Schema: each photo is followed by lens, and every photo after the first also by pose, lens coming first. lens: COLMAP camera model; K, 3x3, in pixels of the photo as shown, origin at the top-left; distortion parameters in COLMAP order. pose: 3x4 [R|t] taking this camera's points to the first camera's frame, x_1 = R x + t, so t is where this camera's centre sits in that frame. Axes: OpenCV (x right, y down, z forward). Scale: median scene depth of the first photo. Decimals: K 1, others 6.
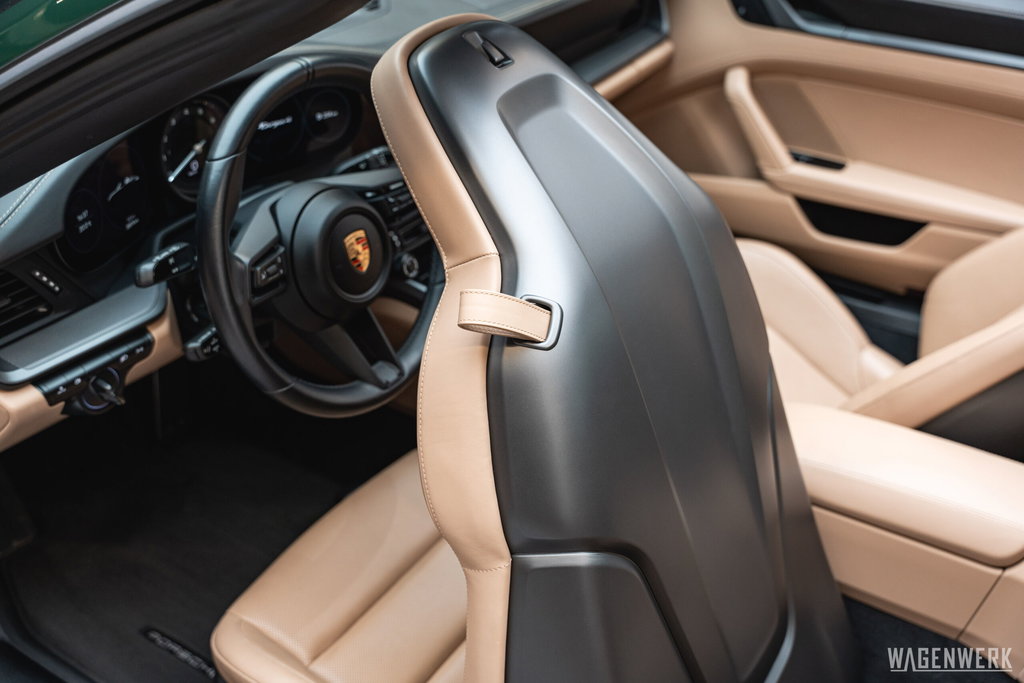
lens RADIAL K [[1147.1, 0, 512.0], [0, 1147.1, 341.5], [0, 0, 1]] dist [0.004442, 0.012739]
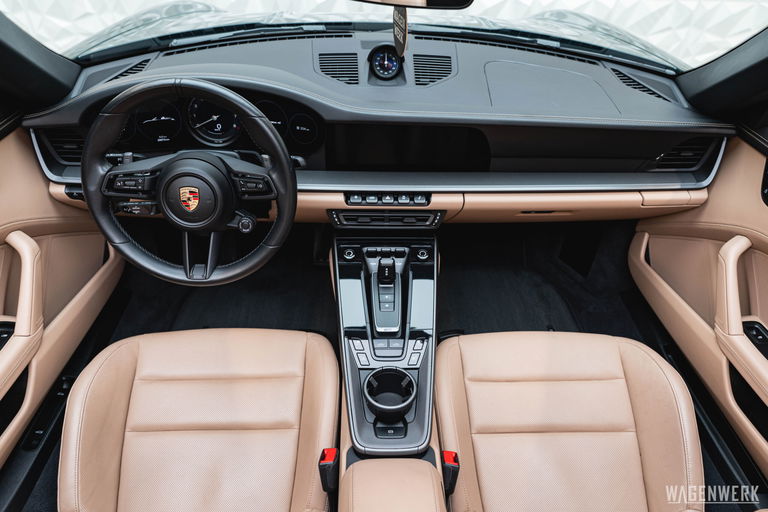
lens RADIAL K [[524.2, 0, 384.0], [0, 524.2, 256.0], [0, 0, 1]] dist [-0.002493, -0.002756]
pose [[0.568408, 0.482952, -0.666086, 0.567232], [-0.442623, 0.861947, 0.247249, -0.313478], [0.693540, 0.154286, 0.703703, 0.645235]]
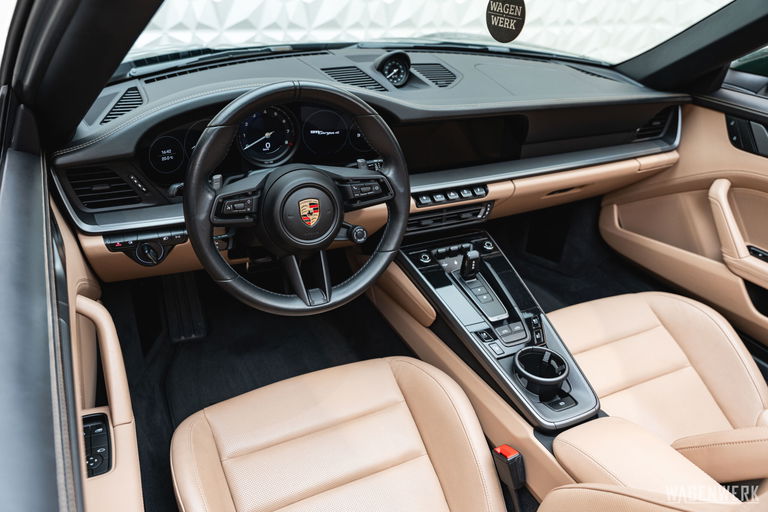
lens RADIAL K [[593.9, 0, 384.0], [0, 593.9, 256.0], [0, 0, 1]] dist [0.003301, 0.000328]
pose [[0.859774, 0.258678, -0.440312, 0.303251], [-0.290738, 0.956786, -0.005610, -0.045446], [0.419833, 0.132839, 0.897827, 0.329410]]
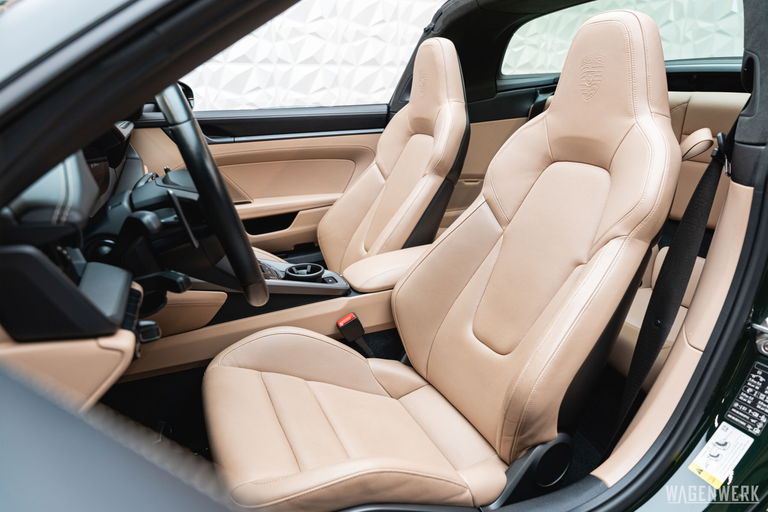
lens RADIAL K [[515.3, 0, 384.0], [0, 515.3, 256.0], [0, 0, 1]] dist [-0.018047, 0.001077]
pose [[0.558820, -0.286746, 0.778137, -0.553522], [0.455477, 0.890247, 0.000958, 0.078118], [-0.693008, 0.353889, 0.628094, 0.432670]]
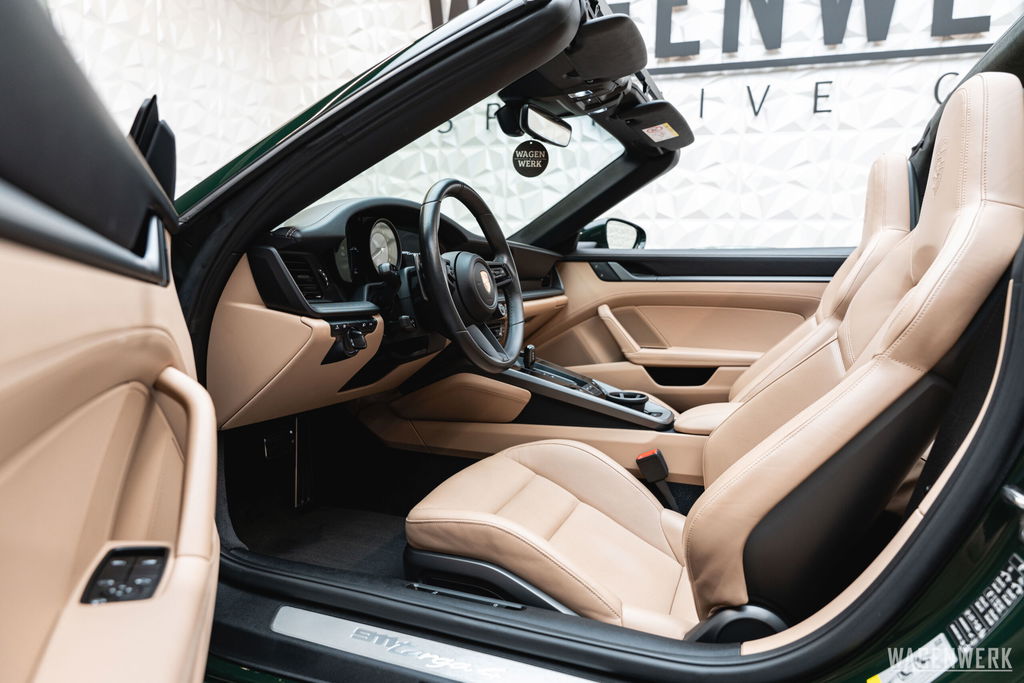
lens RADIAL K [[687.0, 0, 512.0], [0, 687.0, 341.5], [0, 0, 1]] dist [-0.018047, 0.001077]
pose [[0.977302, -0.031758, 0.209458, -0.312899], [0.118762, 0.900865, -0.417537, 0.448669], [-0.175433, 0.432935, 0.884189, 0.073312]]
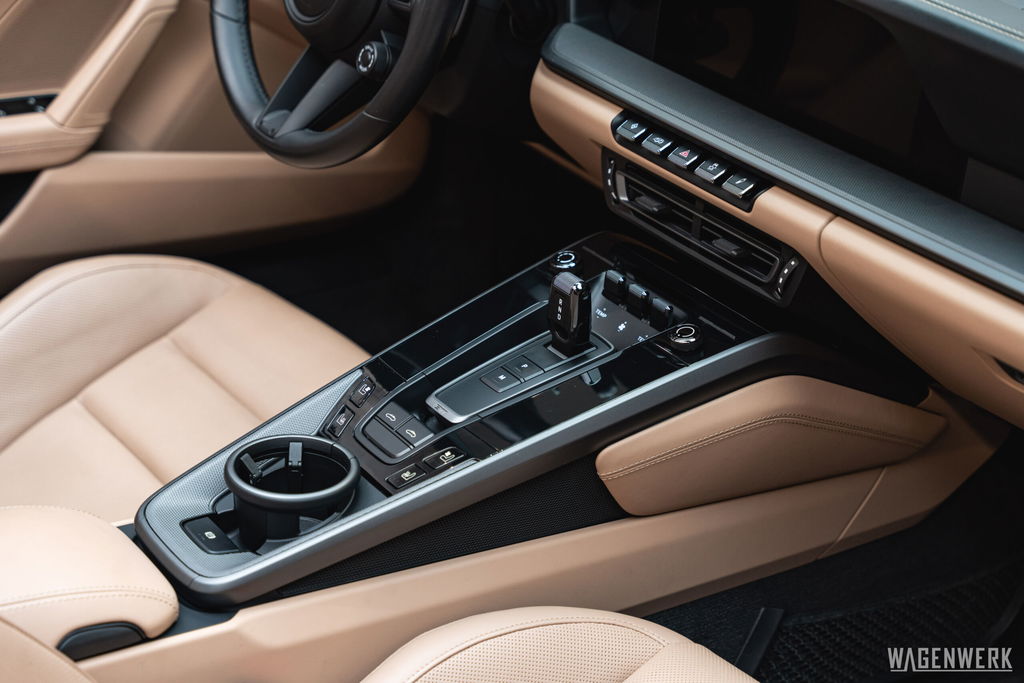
lens RADIAL K [[2049.3, 0, 512.0], [0, 2049.3, 341.5], [0, 0, 1]] dist [0.034589, 0.163468]
pose [[-0.394006, 0.340183, -0.853835, 1.109474], [-0.544799, 0.661751, 0.515053, -0.704170], [0.740238, 0.668103, -0.075402, 1.347832]]
